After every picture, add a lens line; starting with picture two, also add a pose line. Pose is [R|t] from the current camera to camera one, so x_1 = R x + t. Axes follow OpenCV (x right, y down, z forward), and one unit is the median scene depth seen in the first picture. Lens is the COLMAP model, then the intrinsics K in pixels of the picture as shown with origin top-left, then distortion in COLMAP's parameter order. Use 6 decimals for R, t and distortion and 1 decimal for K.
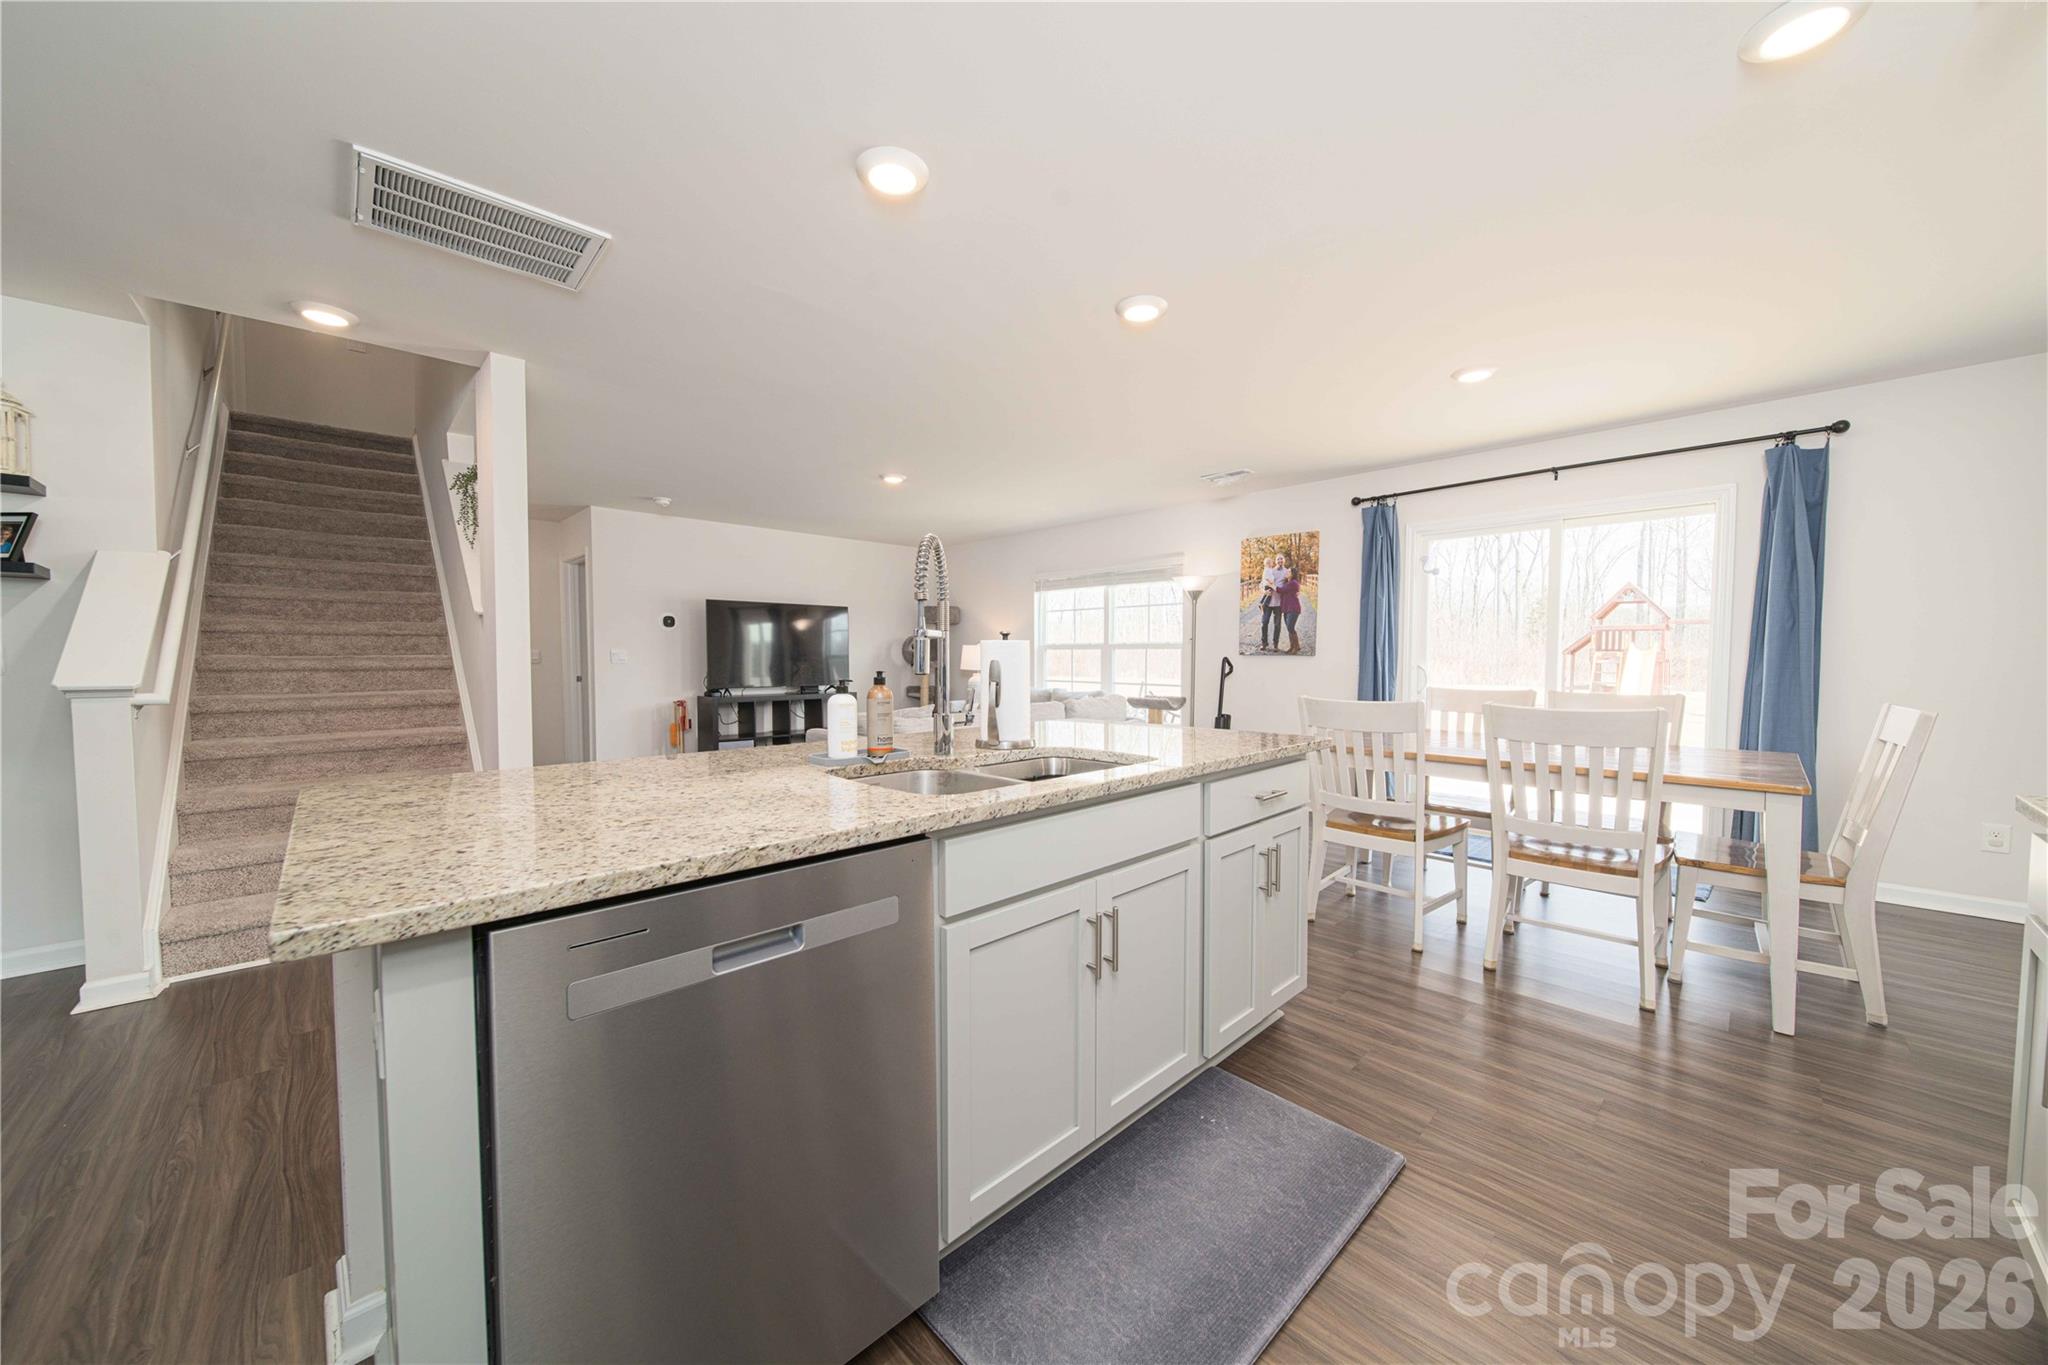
lens RADIAL K [[721.9, 0, 1021.0], [0, 721.9, 688.5], [0, 0, 1]] dist [-0.002841, -0.000520]
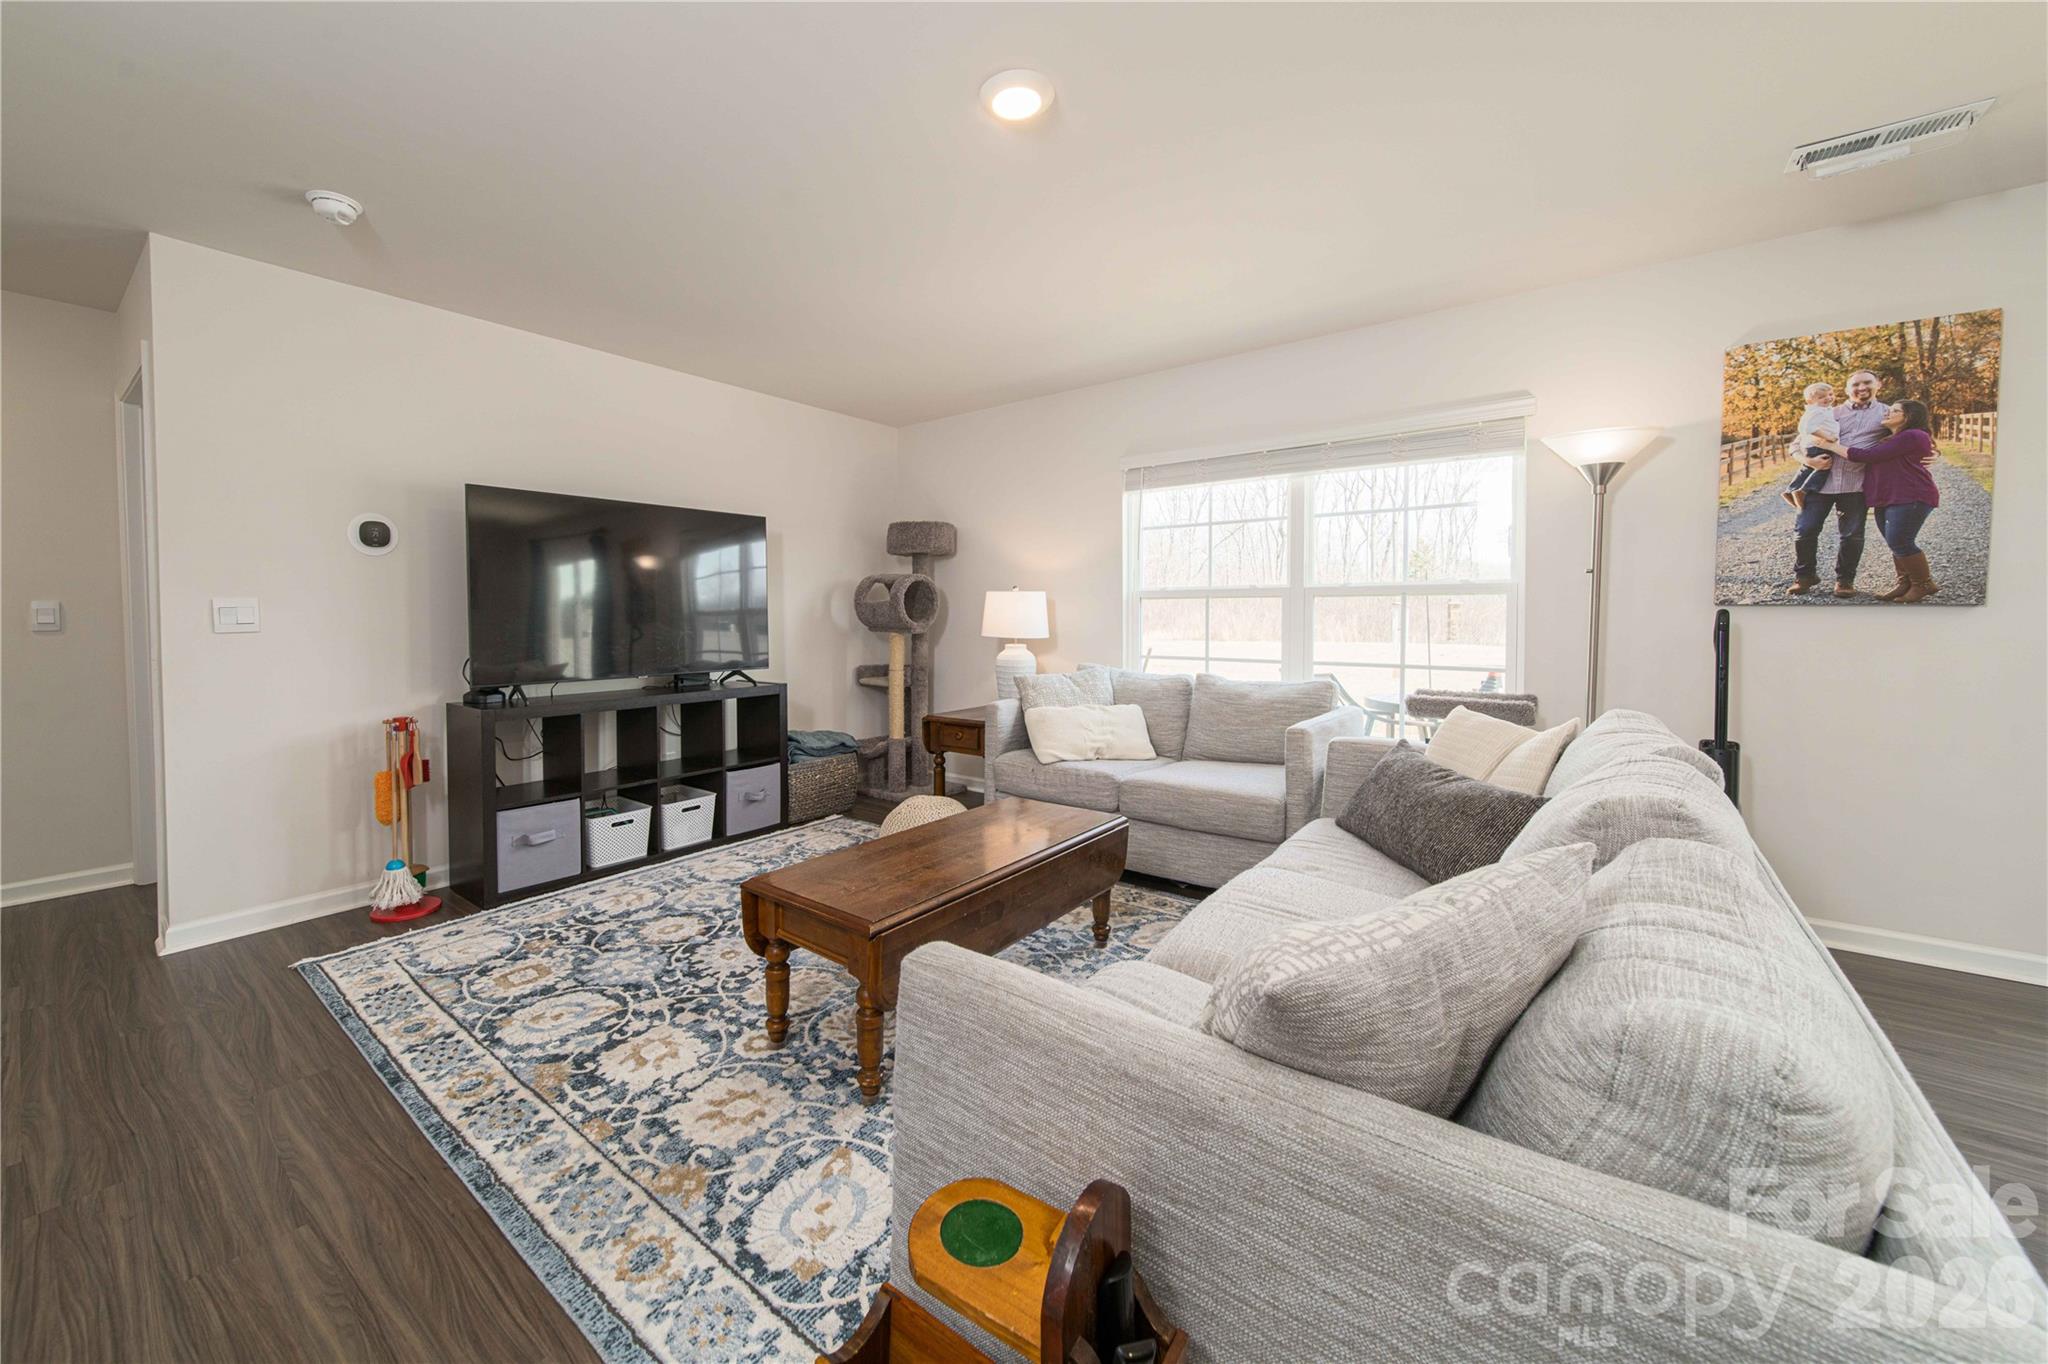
lens RADIAL K [[759.5, 0, 944.0], [0, 759.5, 637.1], [0, 0, 1]] dist [-0.003605, -0.001479]
pose [[0.992990, -0.011256, 0.117665, -0.239976], [0.012472, 0.999876, -0.009605, -0.028716], [-0.117543, 0.011005, 0.993007, 0.604525]]
